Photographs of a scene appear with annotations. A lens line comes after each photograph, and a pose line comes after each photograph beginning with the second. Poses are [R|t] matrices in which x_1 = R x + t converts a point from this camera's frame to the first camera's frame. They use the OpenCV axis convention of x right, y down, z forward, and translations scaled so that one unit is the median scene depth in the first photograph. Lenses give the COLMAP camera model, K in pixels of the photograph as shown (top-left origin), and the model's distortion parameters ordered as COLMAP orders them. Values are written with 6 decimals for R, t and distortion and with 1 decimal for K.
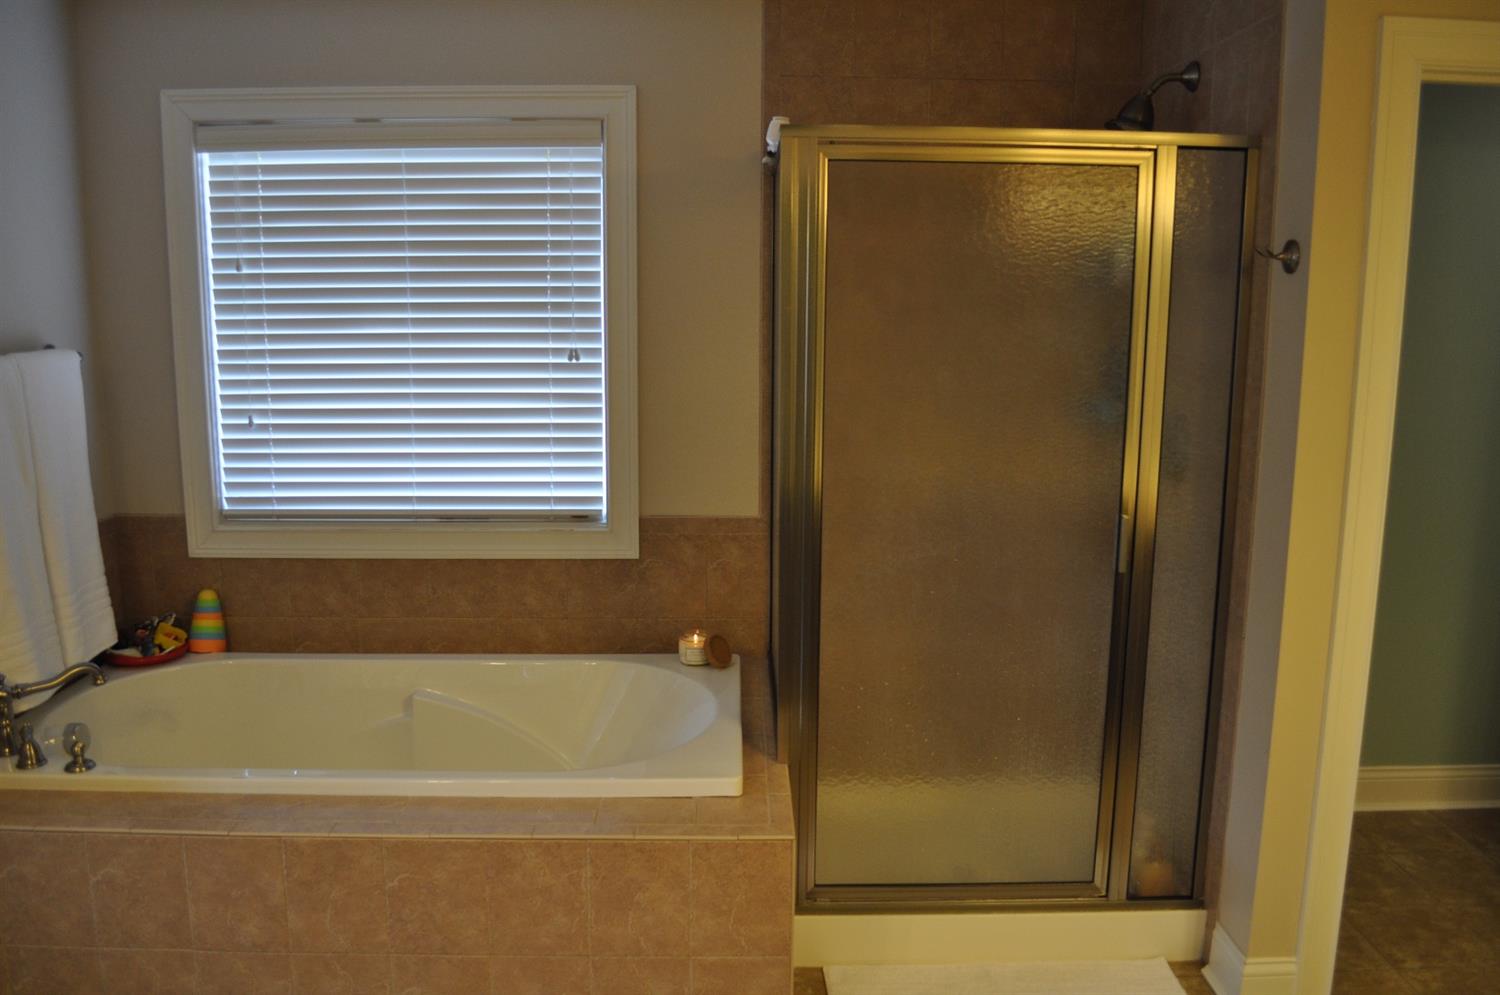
lens RADIAL K [[1177.7, 0, 750.0], [0, 1177.7, 497.5], [0, 0, 1]] dist [-0.081561, 0.009741]
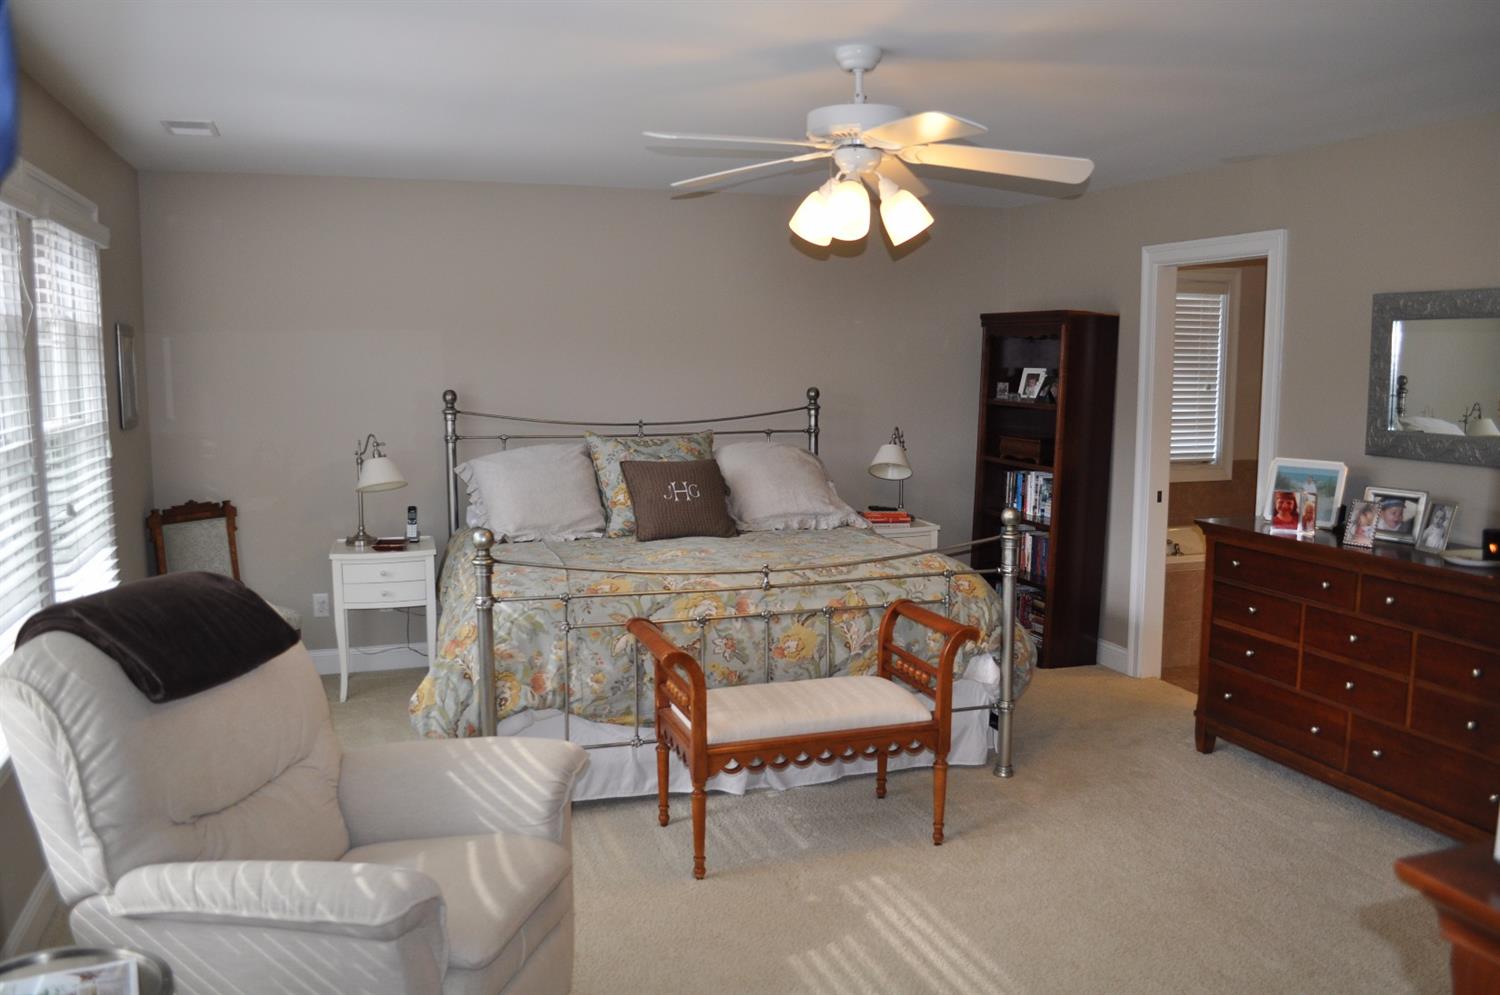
lens RADIAL K [[1177.7, 0, 750.0], [0, 1177.7, 497.5], [0, 0, 1]] dist [-0.081561, 0.009741]
pose [[0.950459, -0.041649, 0.308046, -1.624938], [0.055785, 0.997749, -0.037223, 0.116690], [-0.305803, 0.052563, 0.950643, -0.787213]]
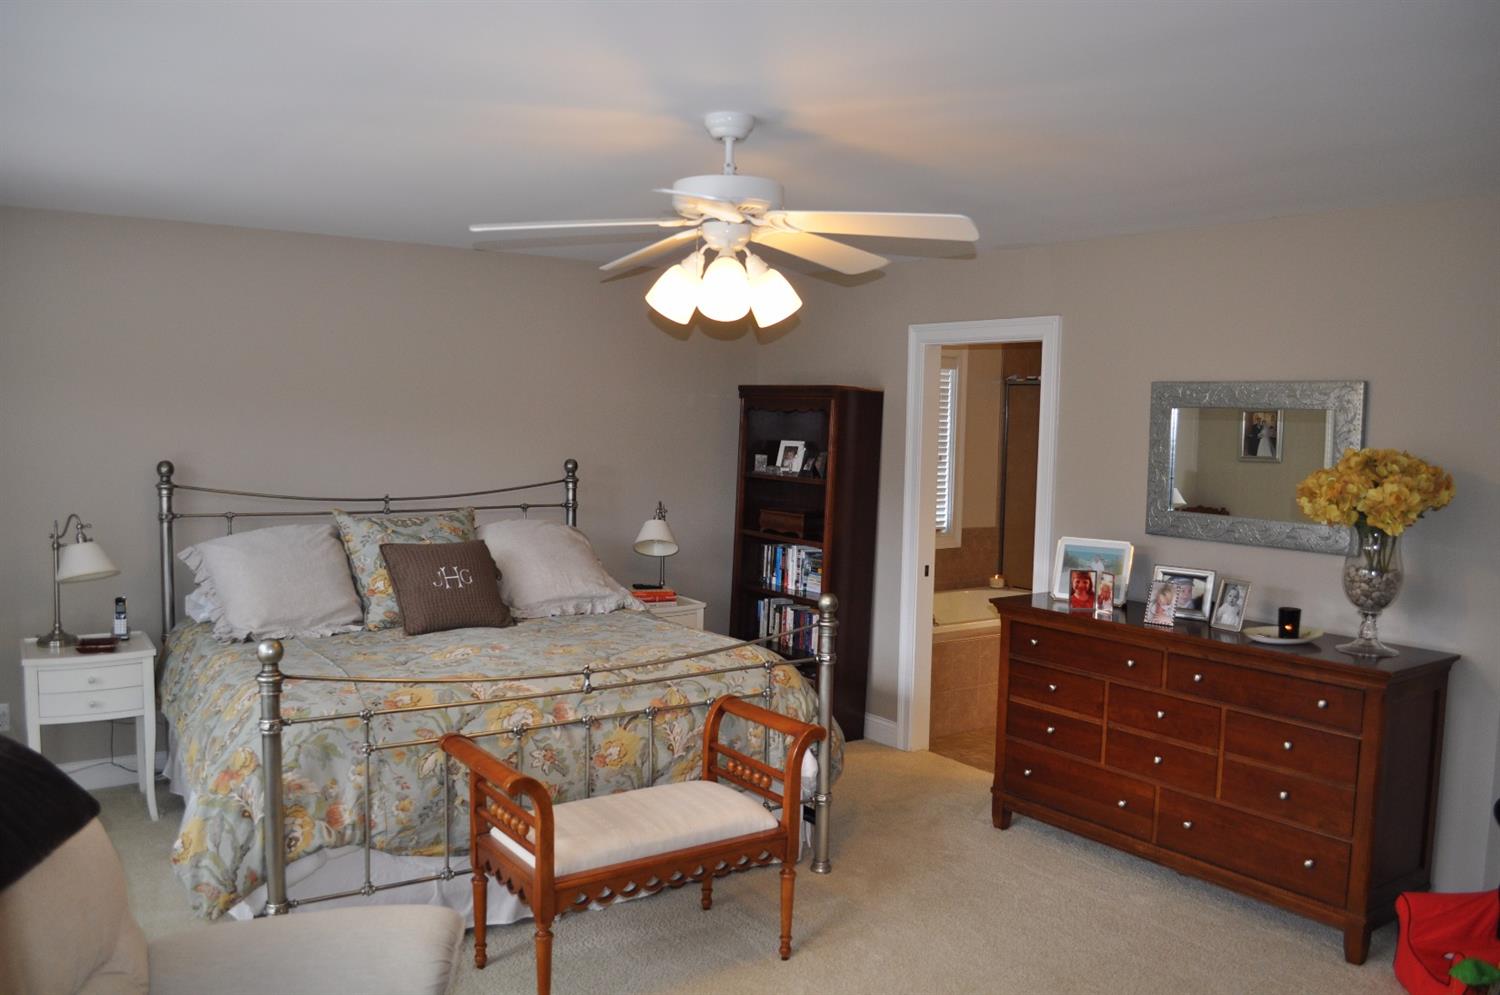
lens RADIAL K [[1177.7, 0, 750.0], [0, 1177.7, 497.5], [0, 0, 1]] dist [-0.081561, 0.009741]
pose [[0.820855, -0.028854, 0.570407, -1.732175], [0.078365, 0.994967, -0.062443, 0.067460], [-0.565735, 0.095956, 0.818985, -0.644049]]
